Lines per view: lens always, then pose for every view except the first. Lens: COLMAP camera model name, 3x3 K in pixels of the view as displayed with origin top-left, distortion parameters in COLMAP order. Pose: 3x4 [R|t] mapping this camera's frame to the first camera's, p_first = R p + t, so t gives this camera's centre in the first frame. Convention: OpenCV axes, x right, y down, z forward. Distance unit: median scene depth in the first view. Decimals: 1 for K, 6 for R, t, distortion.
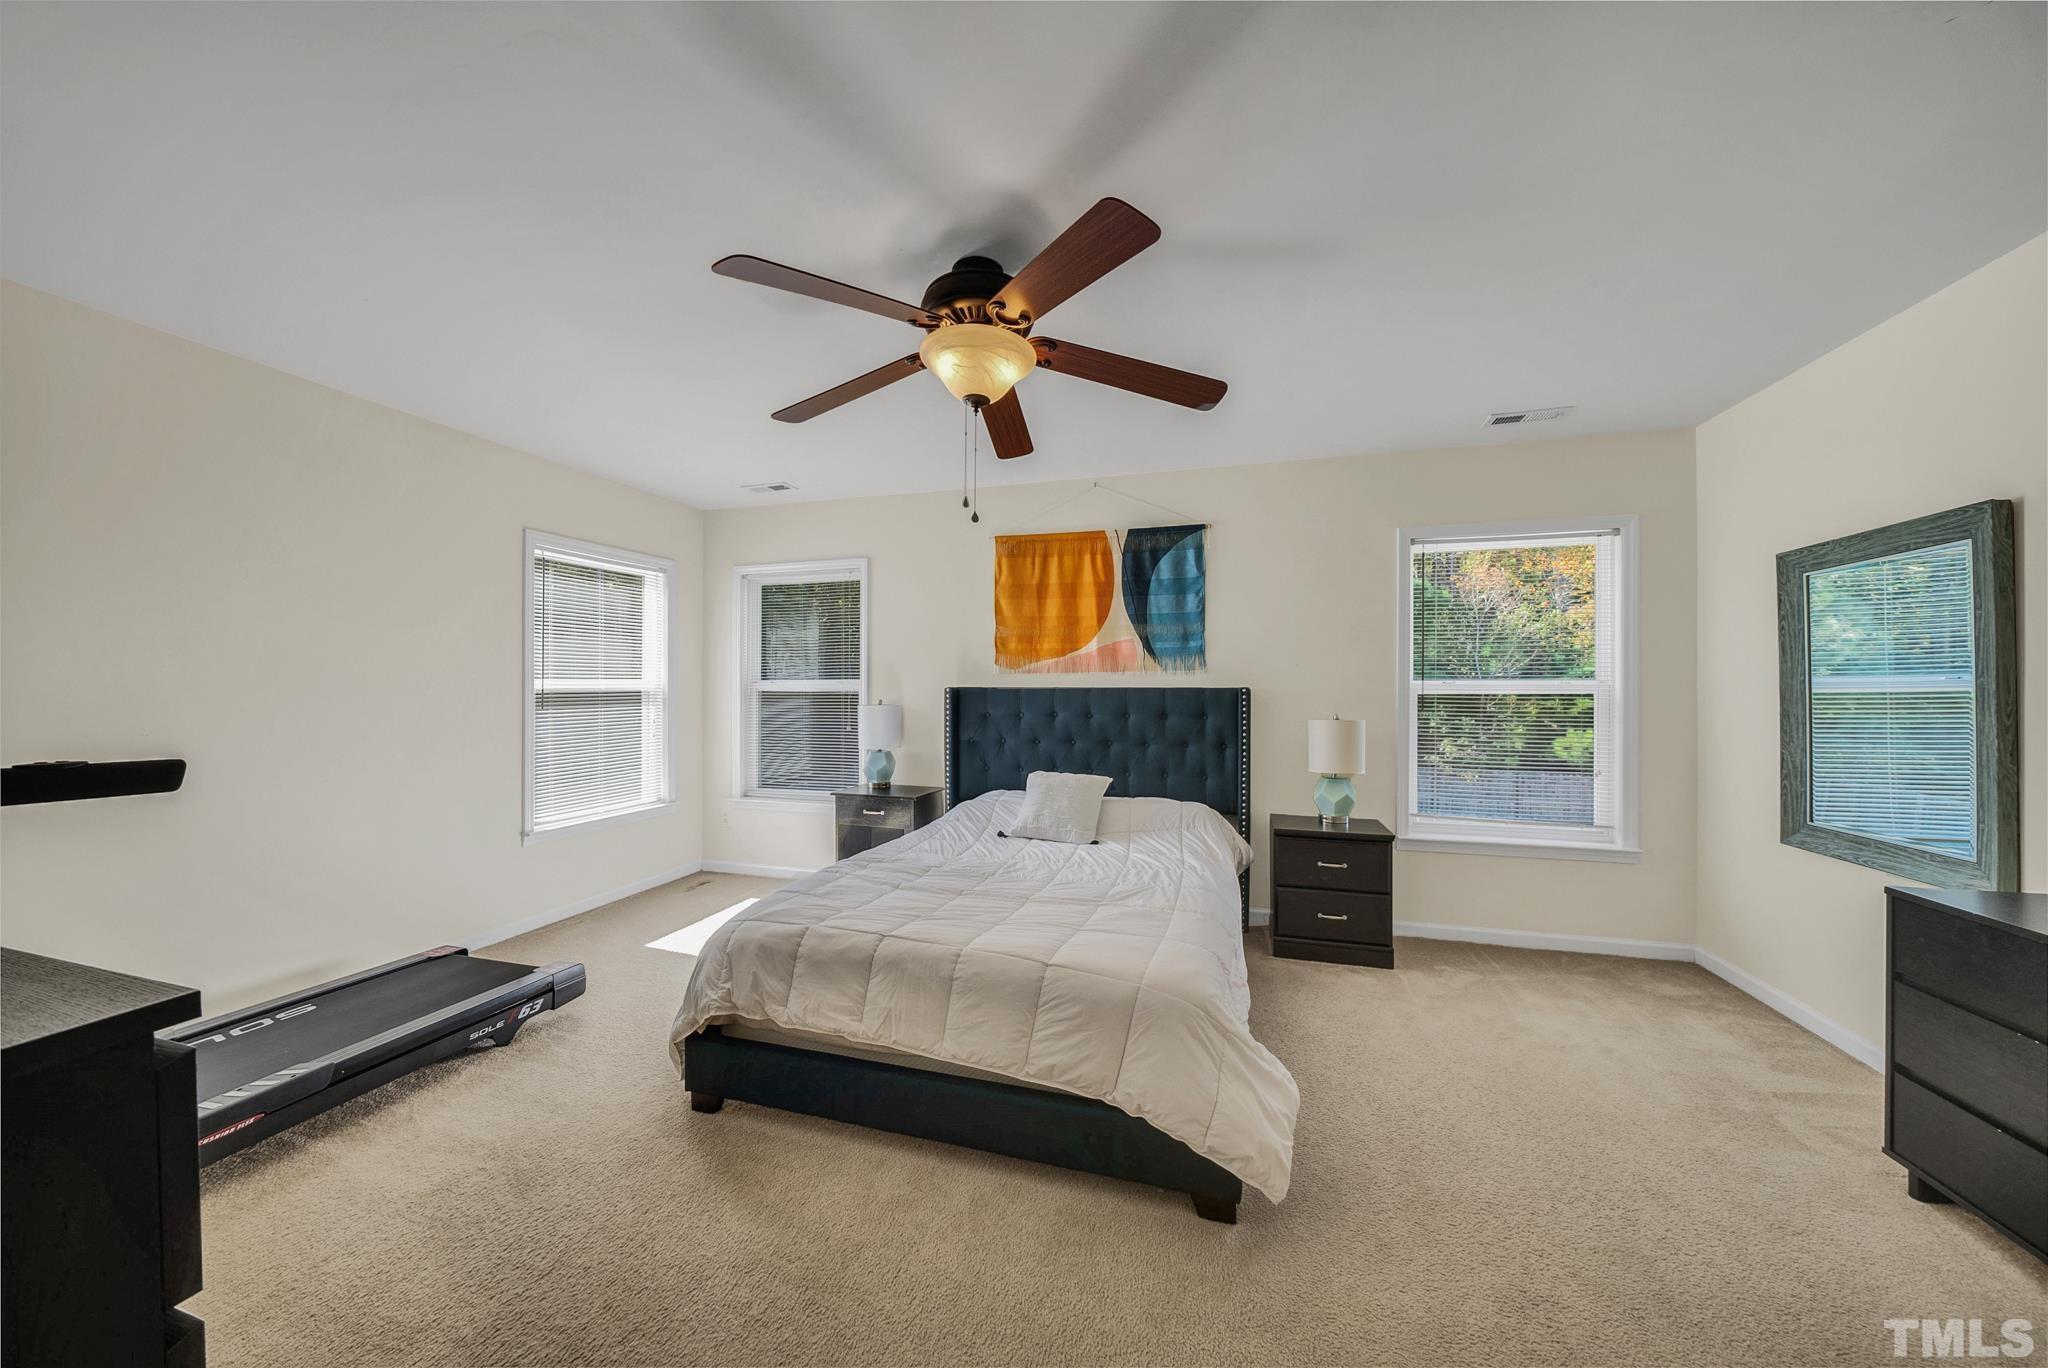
lens RADIAL K [[680.2, 0, 1020.4], [0, 680.2, 688.3], [0, 0, 1]] dist [-0.005330, 0.000179]
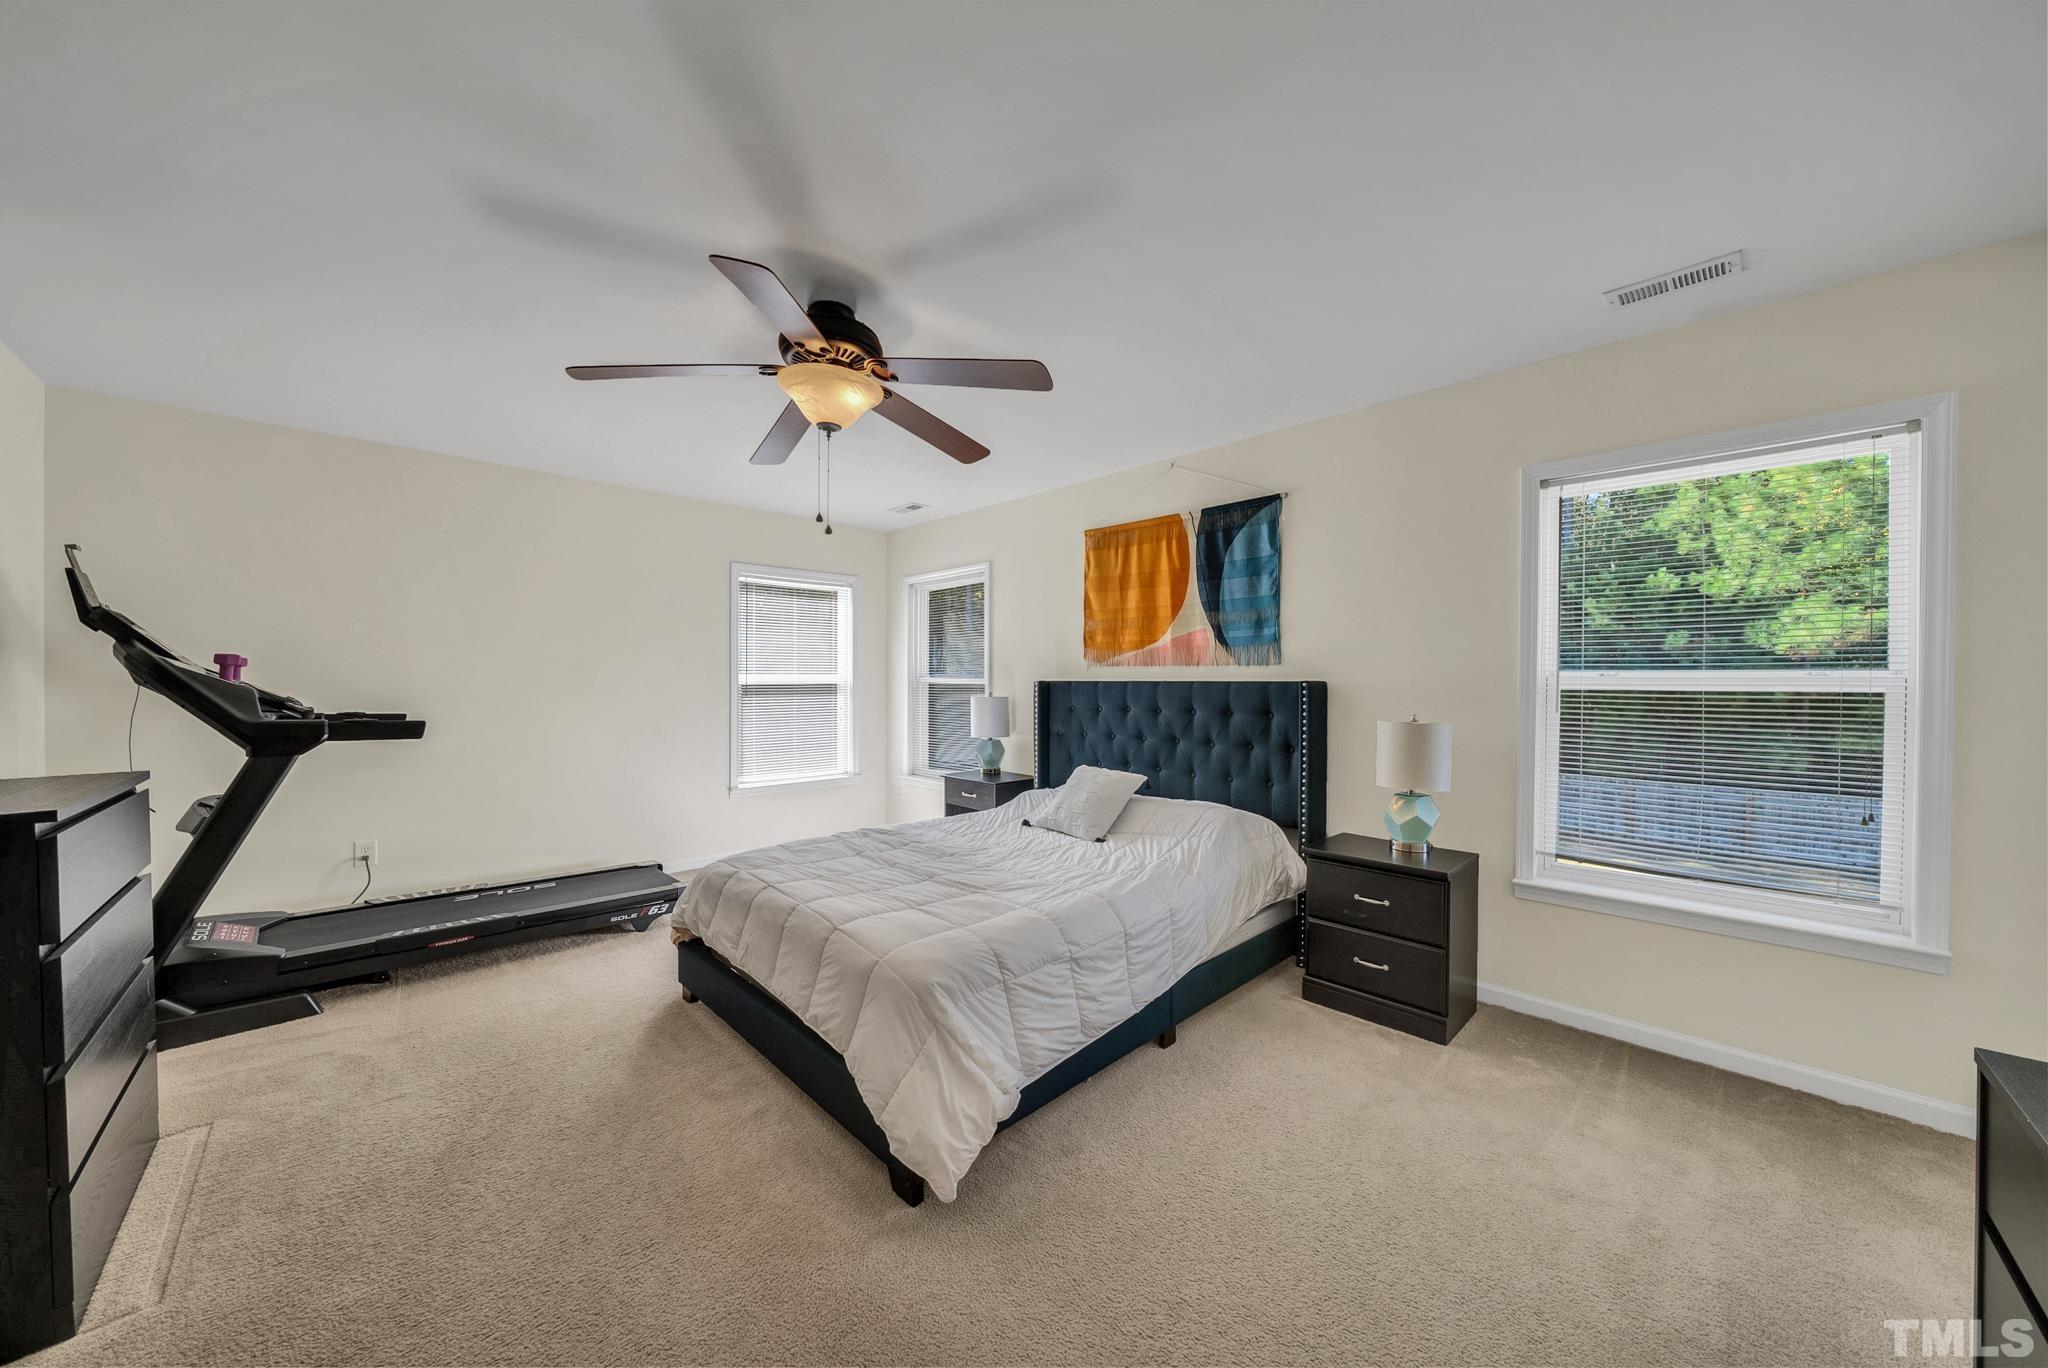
lens RADIAL K [[680.2, 0, 1023.1], [0, 680.2, 686.9], [0, 0, 1]] dist [-0.005330, 0.000179]
pose [[0.883502, 0.005019, -0.468400, 0.398586], [-0.002608, 0.999980, 0.005797, 0.001970], [0.468420, -0.003901, 0.883497, 0.077397]]
